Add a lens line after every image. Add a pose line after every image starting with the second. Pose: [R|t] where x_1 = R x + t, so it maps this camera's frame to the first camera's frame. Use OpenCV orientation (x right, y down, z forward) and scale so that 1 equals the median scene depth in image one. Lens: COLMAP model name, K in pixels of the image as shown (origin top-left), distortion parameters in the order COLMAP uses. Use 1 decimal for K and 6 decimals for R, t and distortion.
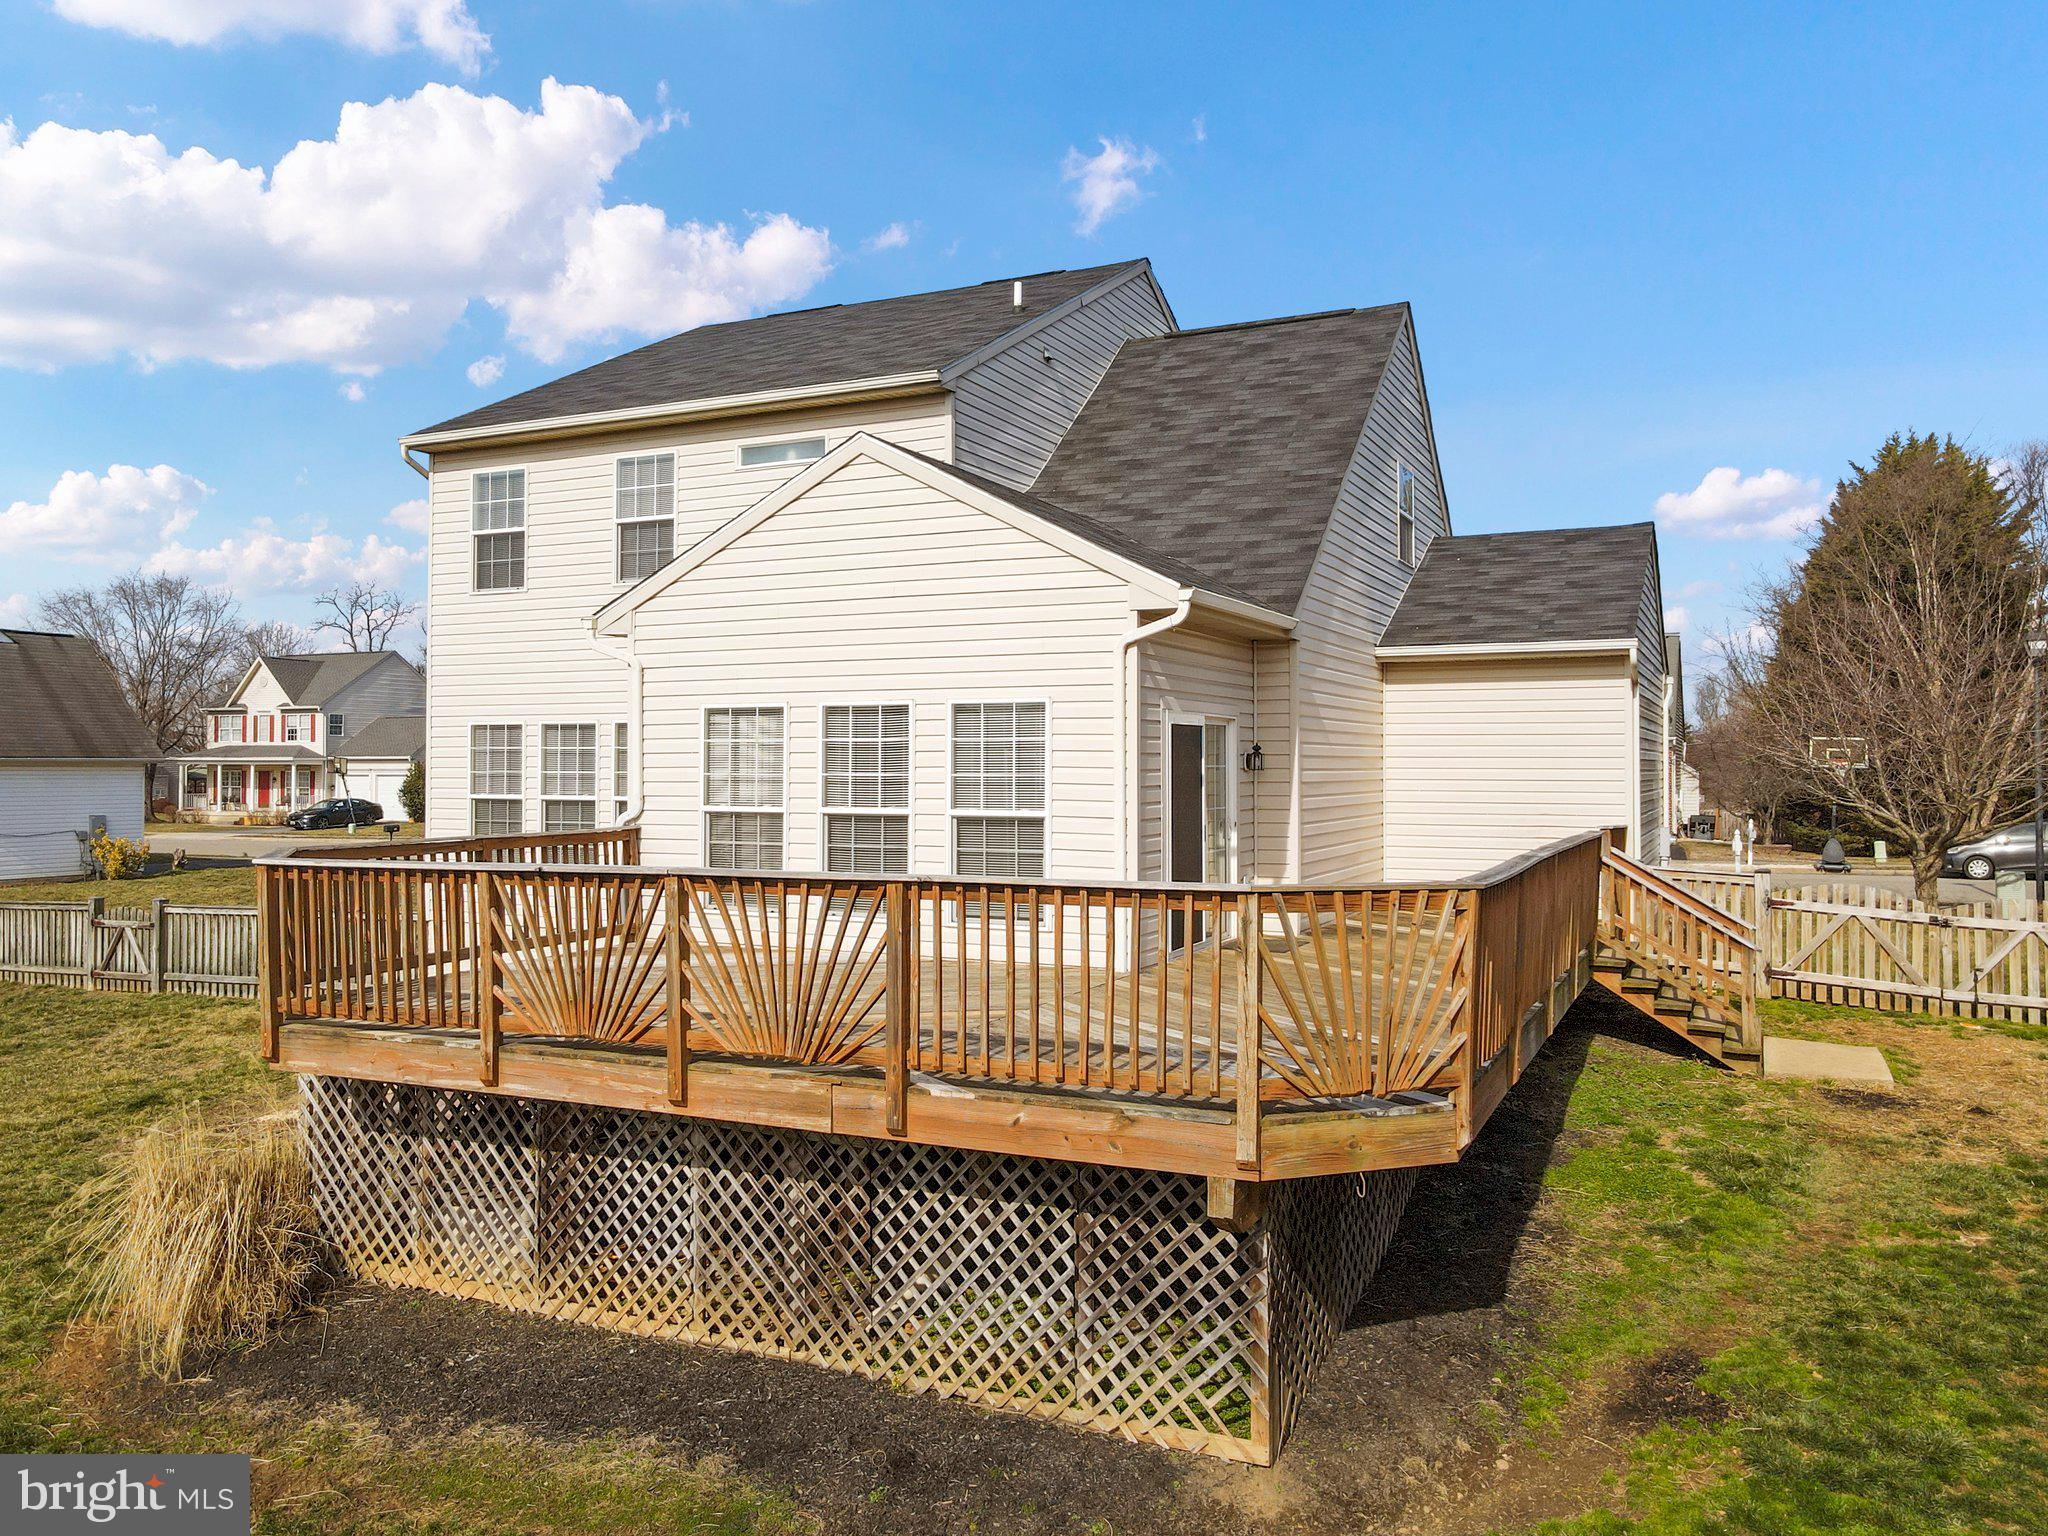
lens RADIAL K [[1482.9, 0, 1028.9], [0, 1482.9, 753.5], [0, 0, 1]] dist [0.007996, 0.007848]
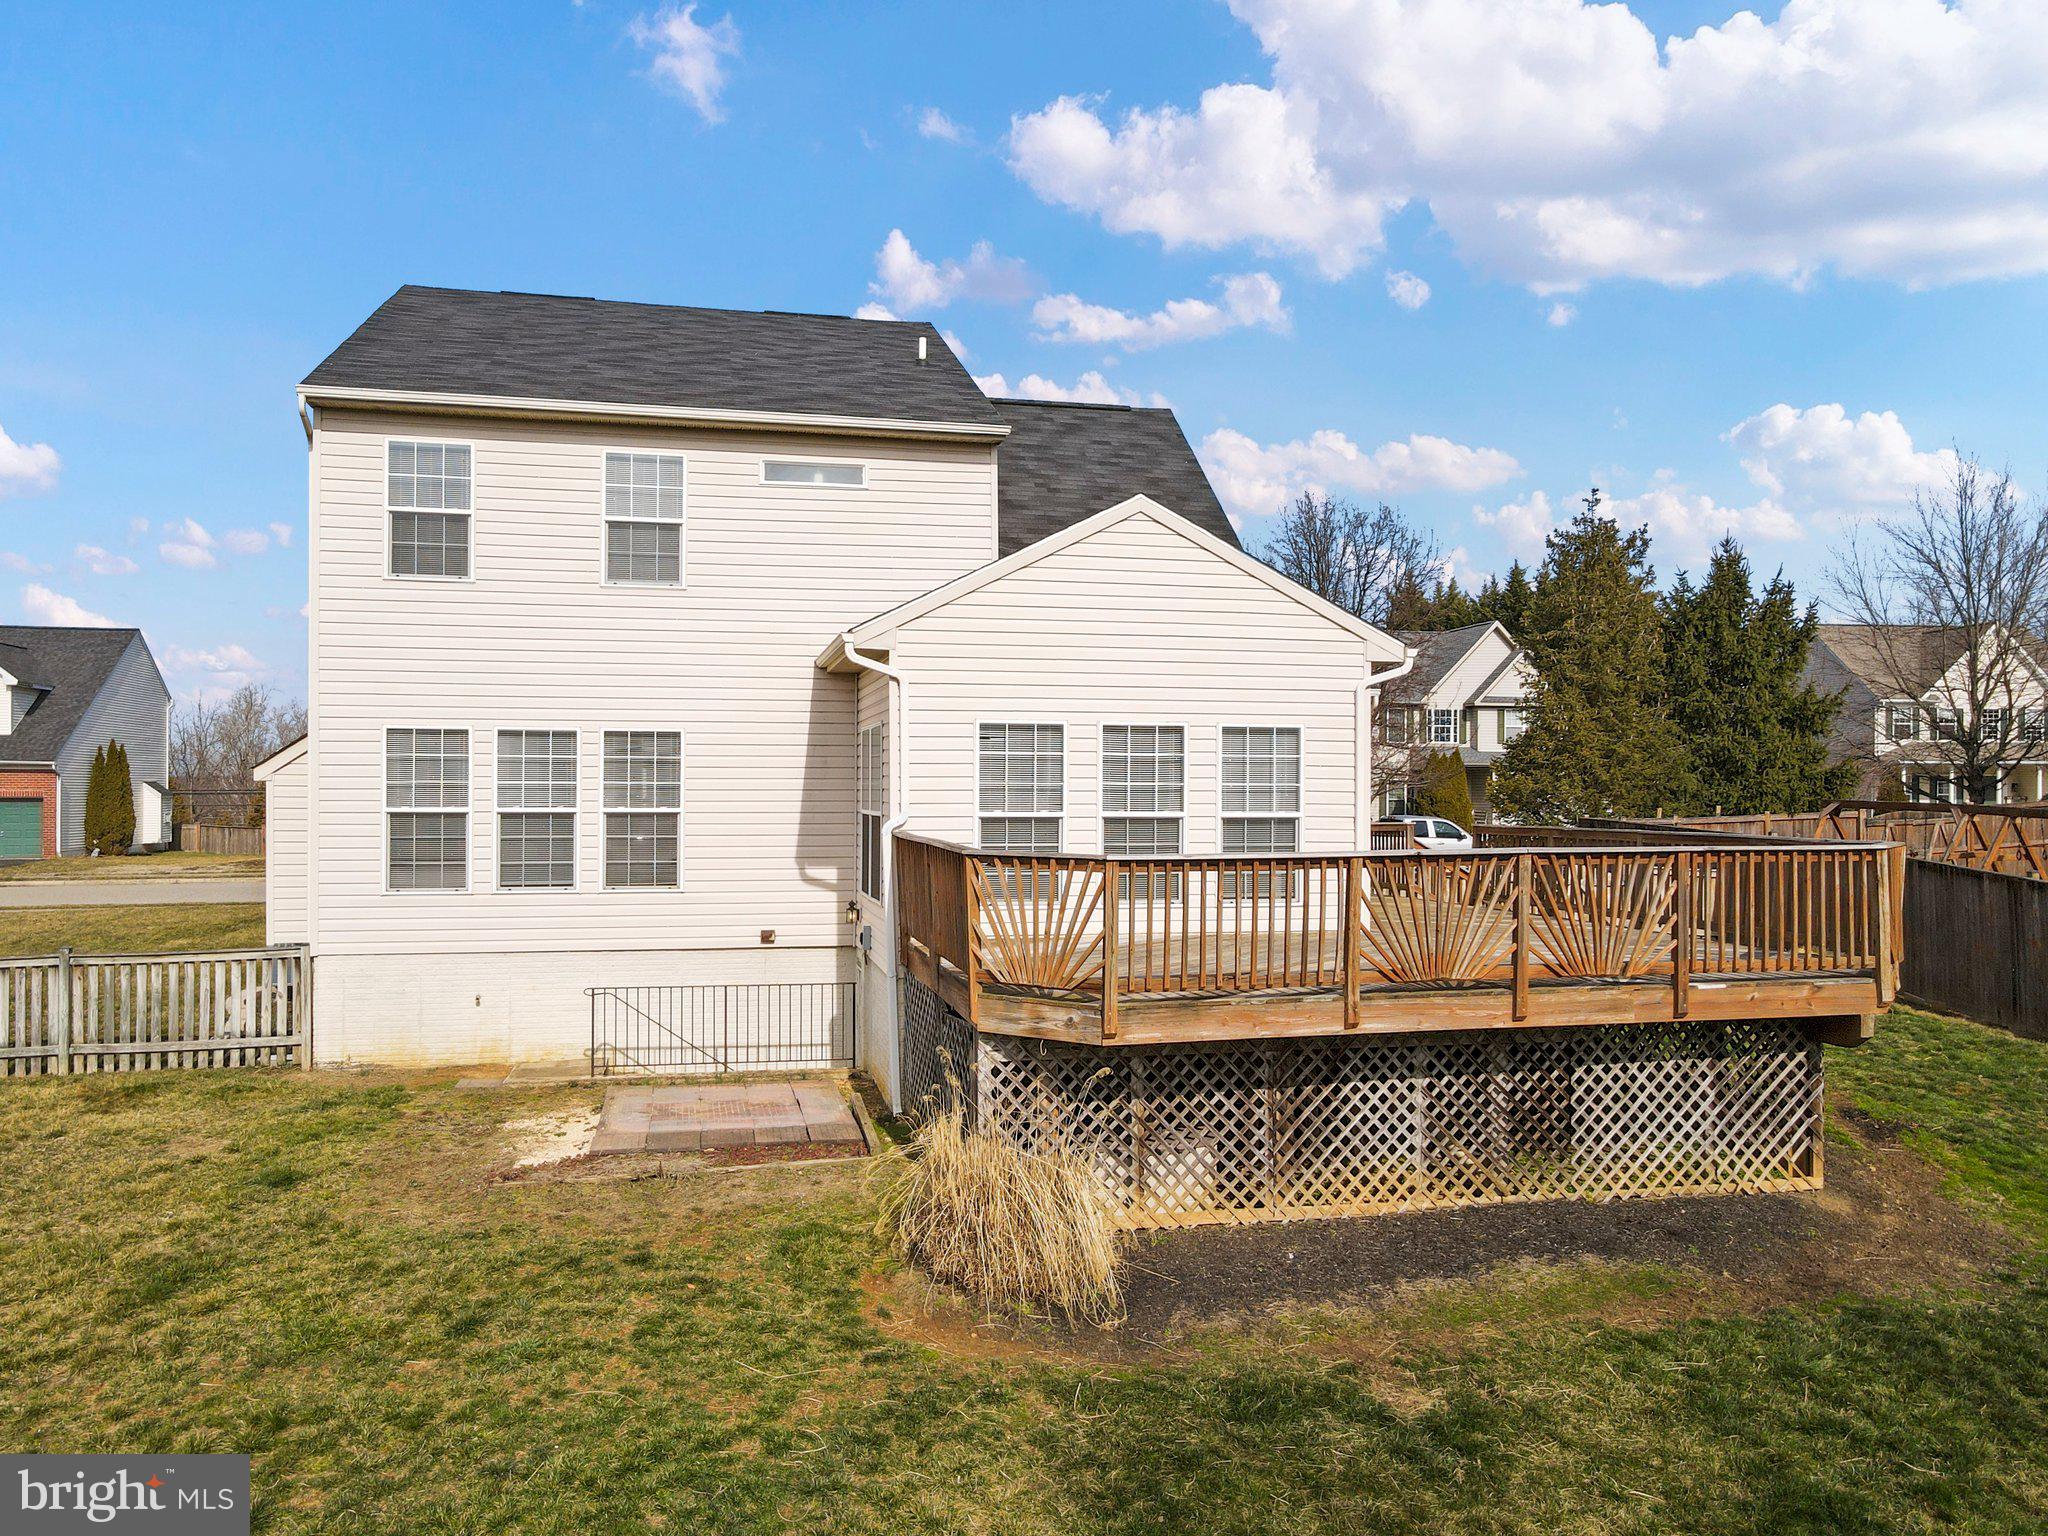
lens RADIAL K [[1497.6, 0, 1024.0], [0, 1497.6, 768.0], [0, 0, 1]] dist [0.012123, 0.006185]
pose [[0.796490, 0.008334, 0.604594, -0.938333], [-0.008248, 0.999962, -0.002919, 0.006063], [-0.604595, -0.002662, 0.796529, 0.106228]]
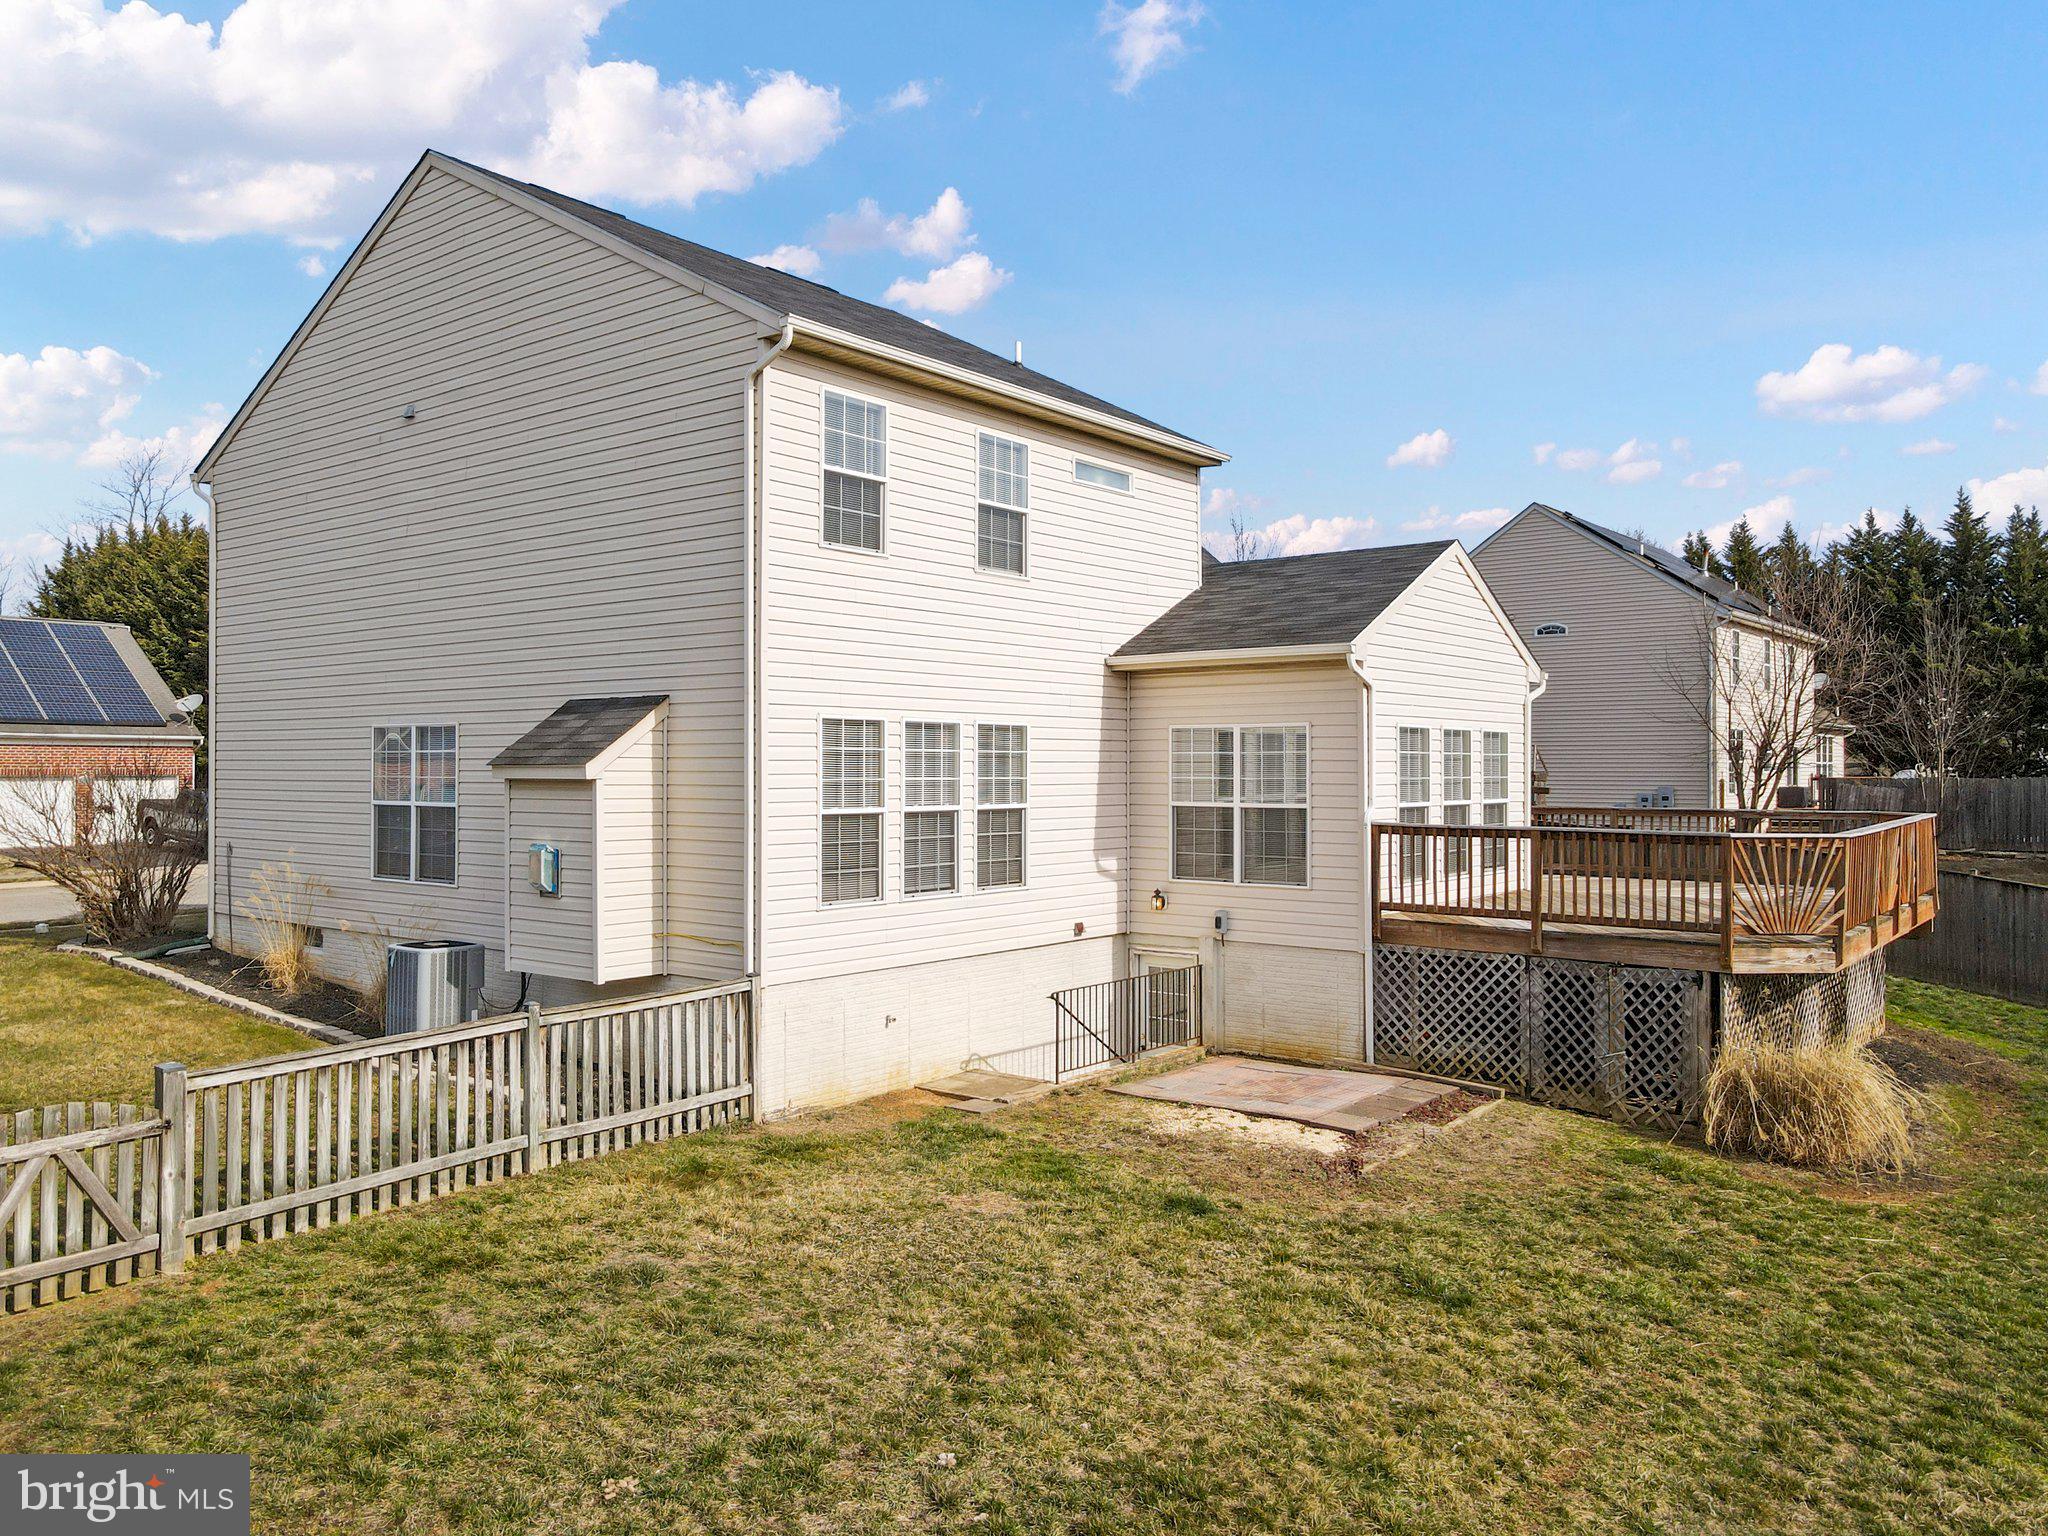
lens RADIAL K [[1511.8, 0, 1019.0], [0, 1511.8, 757.0], [0, 0, 1]] dist [0.080404, 0.000582]
pose [[0.234021, 0.006315, 0.972211, -1.703896], [-0.008129, 0.999957, -0.004539, 0.005440], [-0.972198, -0.006841, 0.234062, 1.106376]]
